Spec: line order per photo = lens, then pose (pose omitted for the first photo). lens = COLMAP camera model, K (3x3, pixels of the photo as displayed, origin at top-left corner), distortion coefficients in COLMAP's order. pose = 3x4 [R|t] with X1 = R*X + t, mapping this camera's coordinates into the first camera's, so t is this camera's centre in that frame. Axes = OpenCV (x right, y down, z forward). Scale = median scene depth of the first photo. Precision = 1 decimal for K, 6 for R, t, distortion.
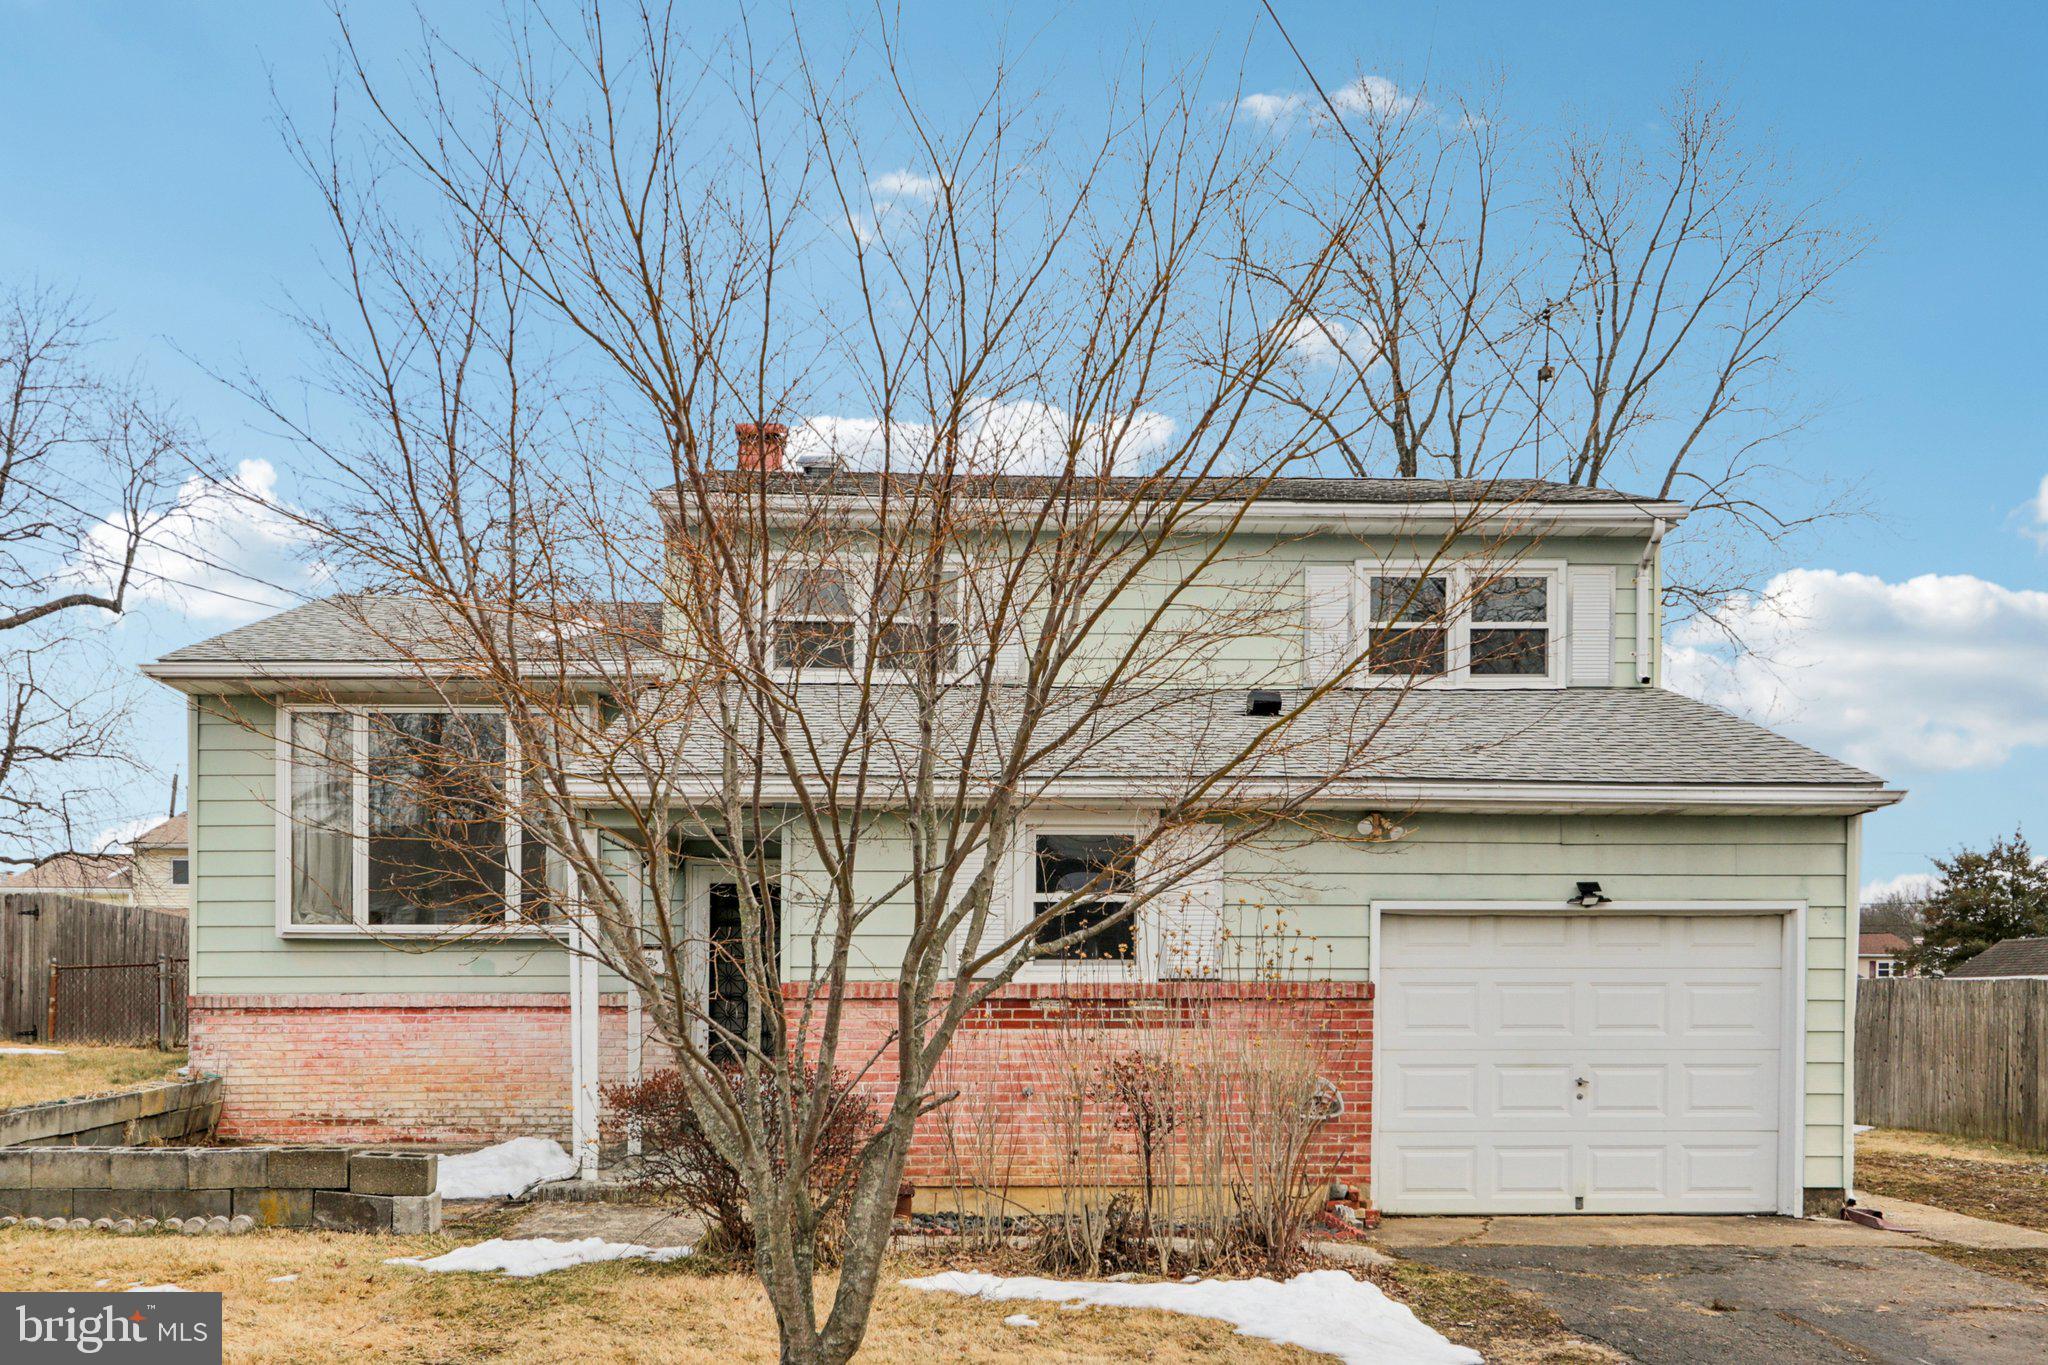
lens RADIAL K [[1834.9, 0, 1024.0], [0, 1834.9, 682.5], [0, 0, 1]] dist [-0.001384, 0.013584]
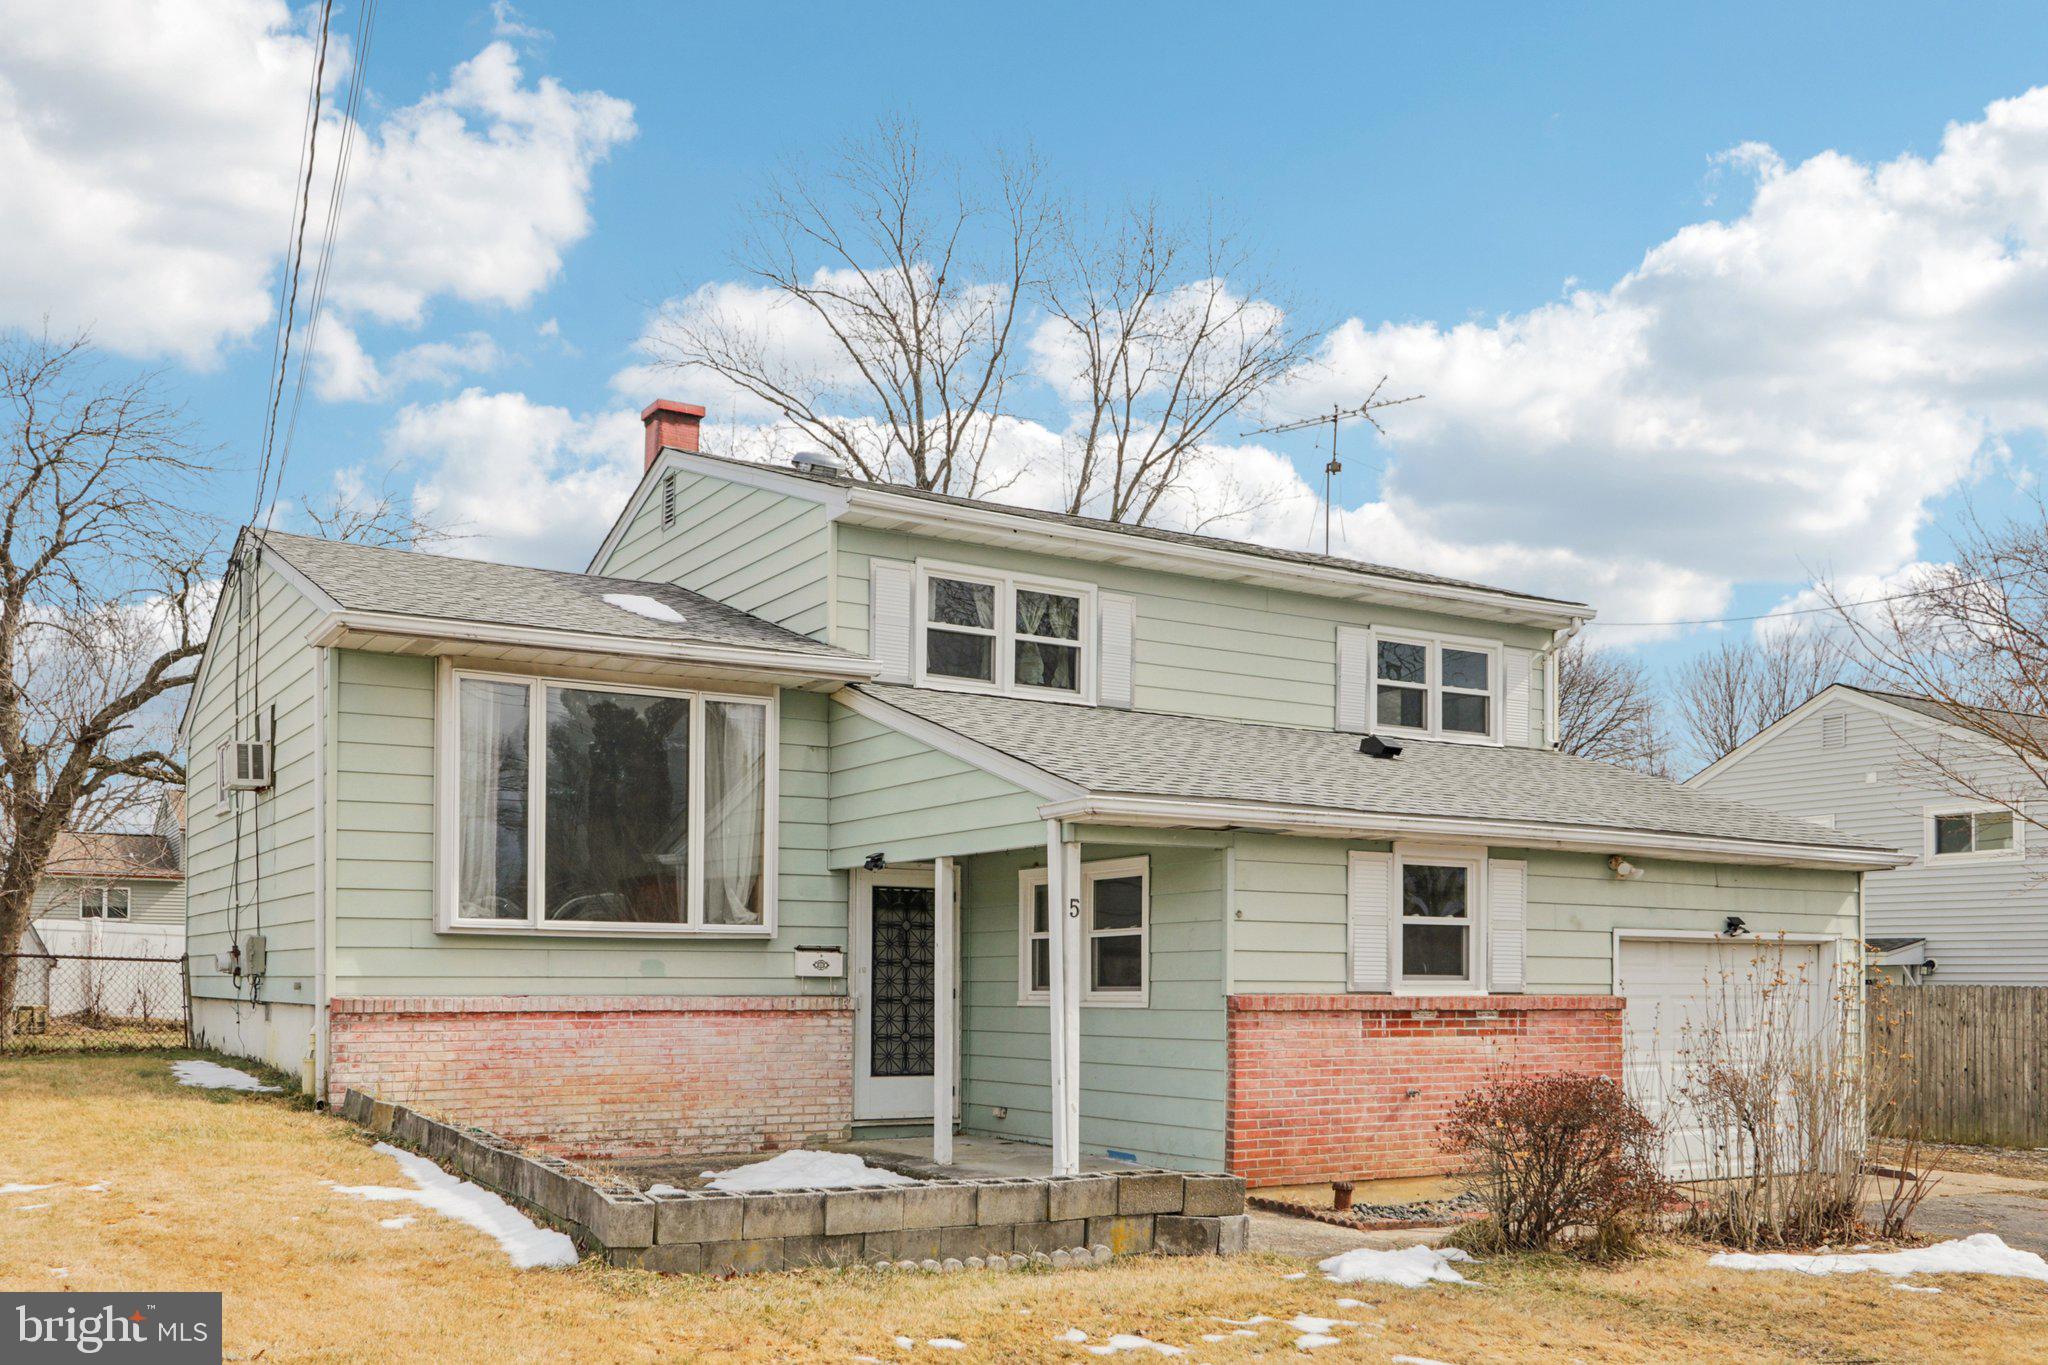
lens RADIAL K [[1757.0, 0, 1017.4], [0, 1757.0, 629.0], [0, 0, 1]] dist [0.002808, 0.001243]
pose [[0.879094, 0.098935, 0.466268, -0.719134], [-0.088579, 0.995091, -0.044137, 0.007371], [-0.468345, -0.002501, 0.883542, 0.151250]]
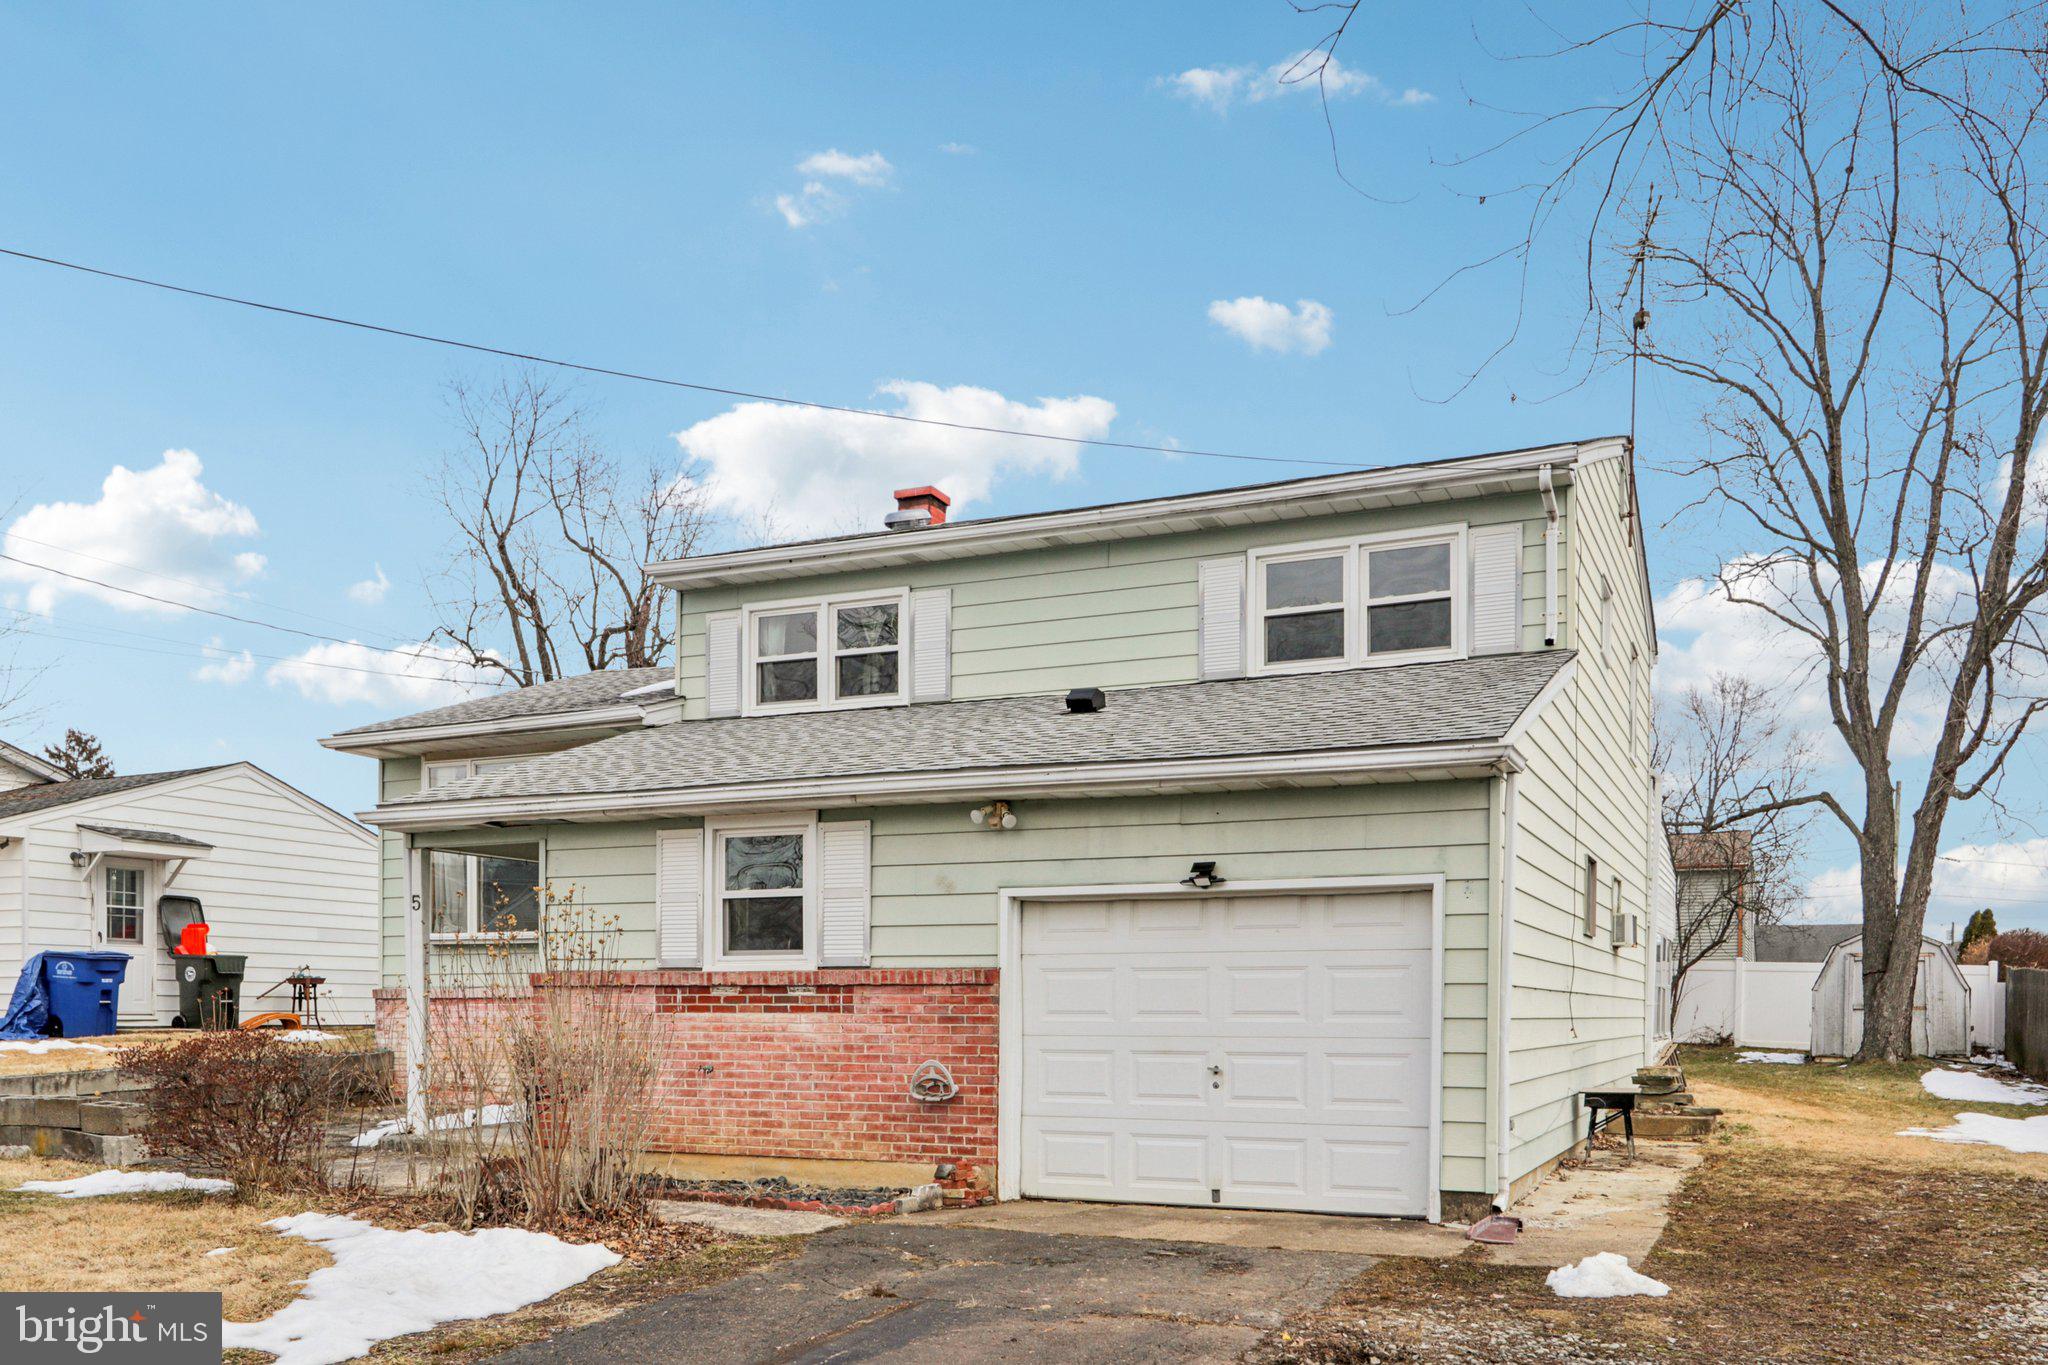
lens RADIAL K [[1648.1, 0, 1014.7], [0, 1648.1, 736.4], [0, 0, 1]] dist [-0.002346, 0.011302]
pose [[0.897526, -0.070052, -0.435361, 0.595430], [0.074217, 0.997214, -0.007452, 0.041982], [0.434670, -0.025623, 0.900225, 0.181690]]
